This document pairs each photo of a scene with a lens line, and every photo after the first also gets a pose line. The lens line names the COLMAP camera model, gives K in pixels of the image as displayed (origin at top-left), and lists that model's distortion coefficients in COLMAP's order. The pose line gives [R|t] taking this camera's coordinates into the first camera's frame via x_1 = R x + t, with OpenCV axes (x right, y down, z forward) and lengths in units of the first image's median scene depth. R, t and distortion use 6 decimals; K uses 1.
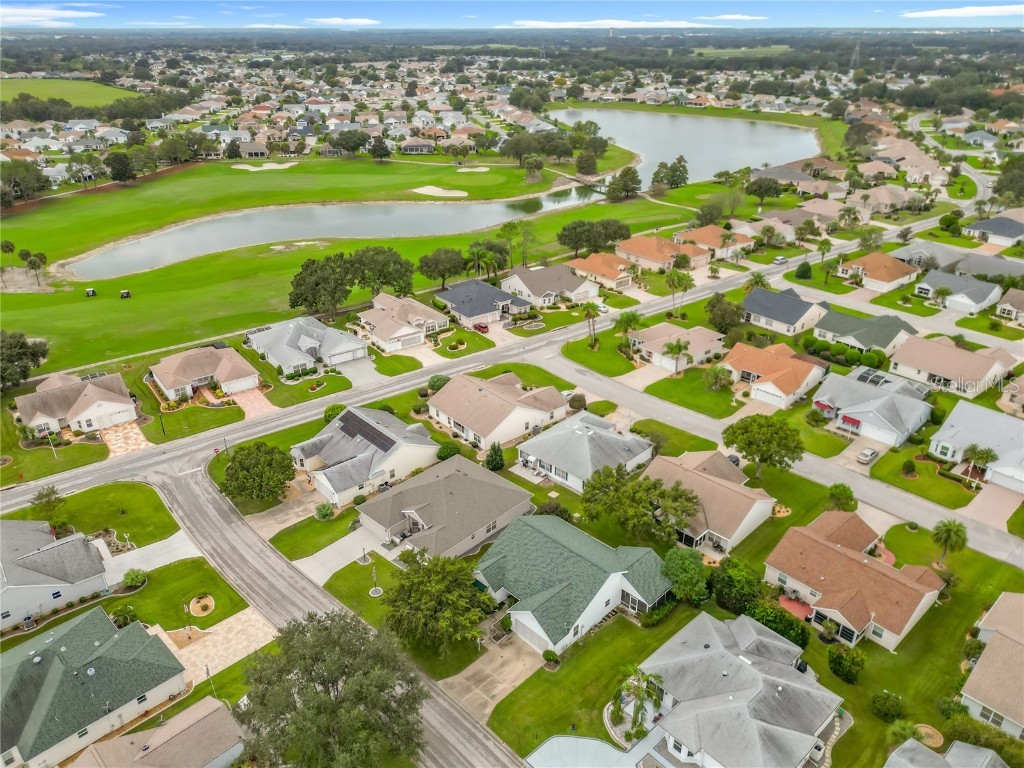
lens RADIAL K [[714.8, 0, 504.7], [0, 714.8, 402.0], [0, 0, 1]] dist [0.058712, -0.064332]
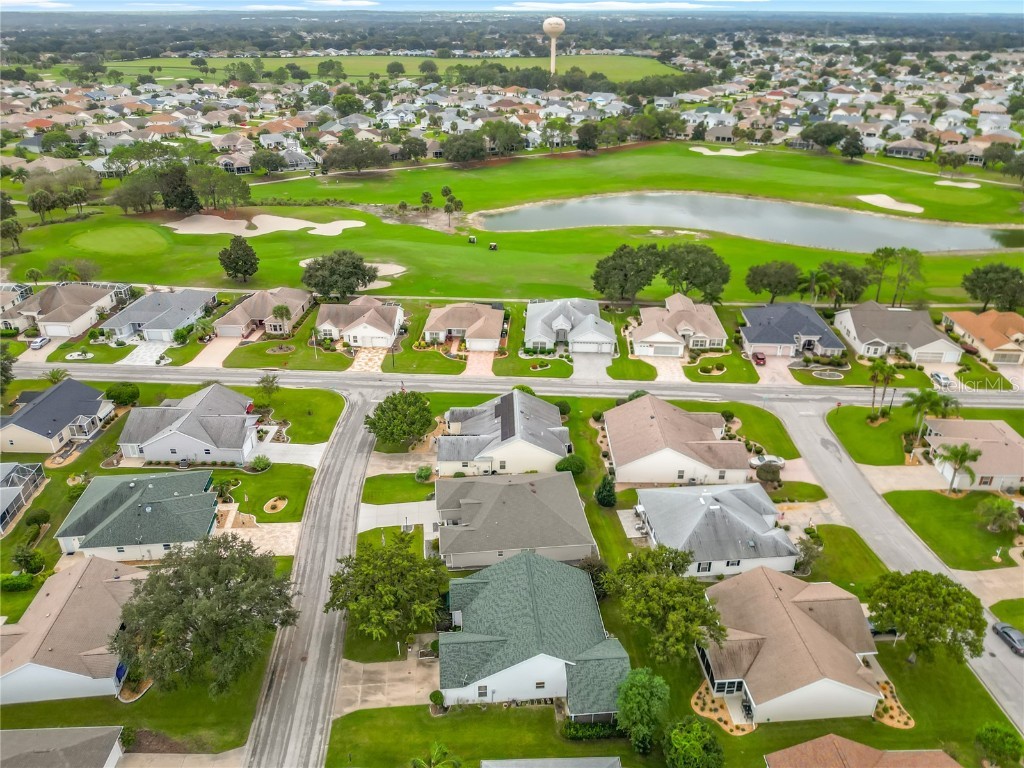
lens RADIAL K [[743.6, 0, 506.5], [0, 743.6, 380.8], [0, 0, 1]] dist [0.047064, -0.078743]
pose [[0.762792, 0.290959, -0.577486, 0.321337], [-0.301295, 0.950108, 0.080724, -0.074461], [0.572161, 0.112419, 0.812400, 0.137880]]
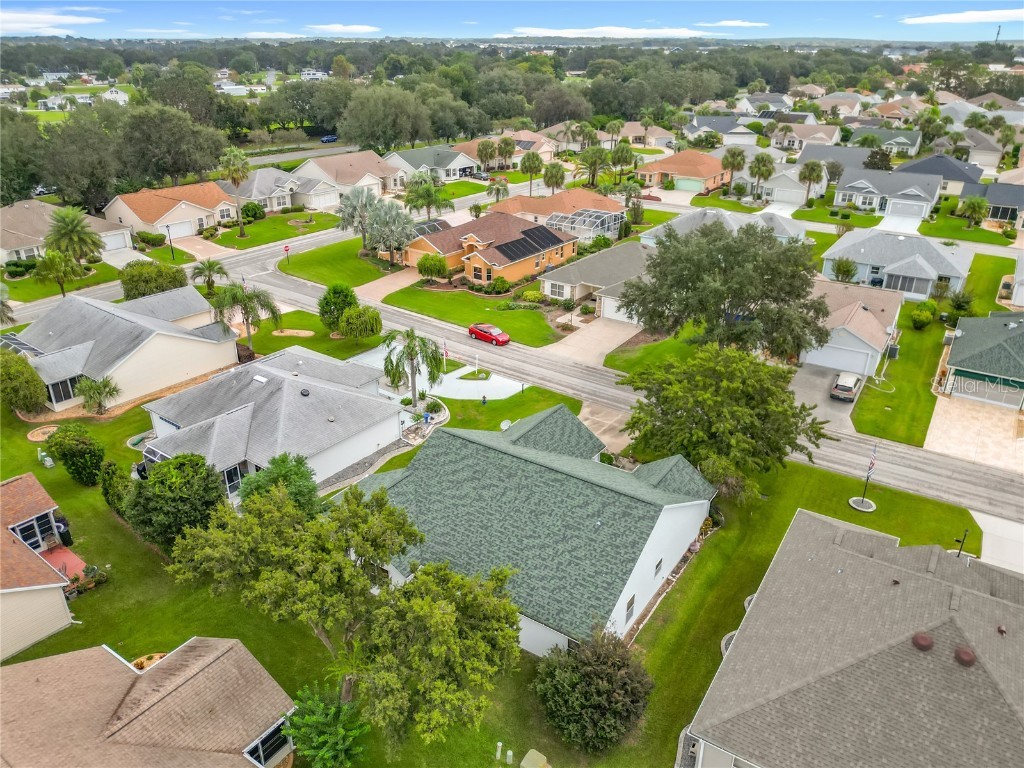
lens RADIAL K [[737.5, 0, 506.9], [0, 737.5, 385.7], [0, 0, 1]] dist [0.049252, -0.061997]
pose [[-0.982117, 0.078794, -0.170990, 0.115287], [-0.087221, 0.614450, 0.784119, -0.138307], [0.166848, 0.785011, -0.596590, 0.800152]]
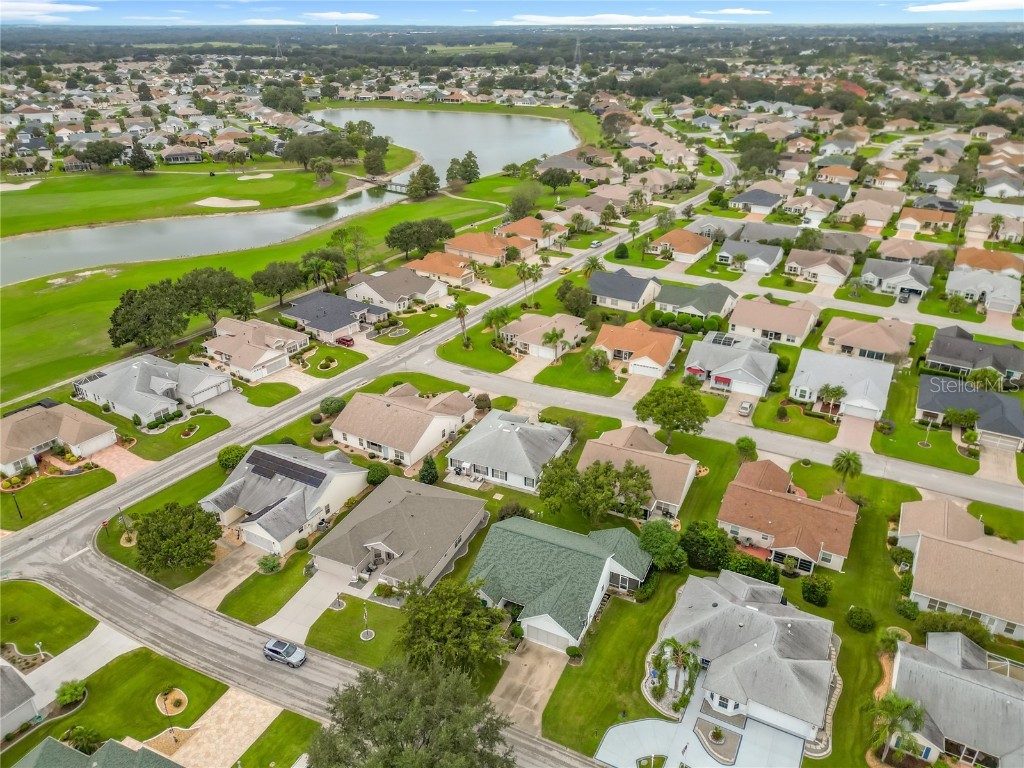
lens RADIAL K [[714.8, 0, 504.7], [0, 714.8, 402.0], [0, 0, 1]] dist [0.058712, -0.064332]
pose [[0.943672, -0.156010, 0.291796, -0.154345], [0.155113, 0.987545, 0.026357, -0.020523], [-0.292274, 0.020389, 0.956117, 0.032224]]
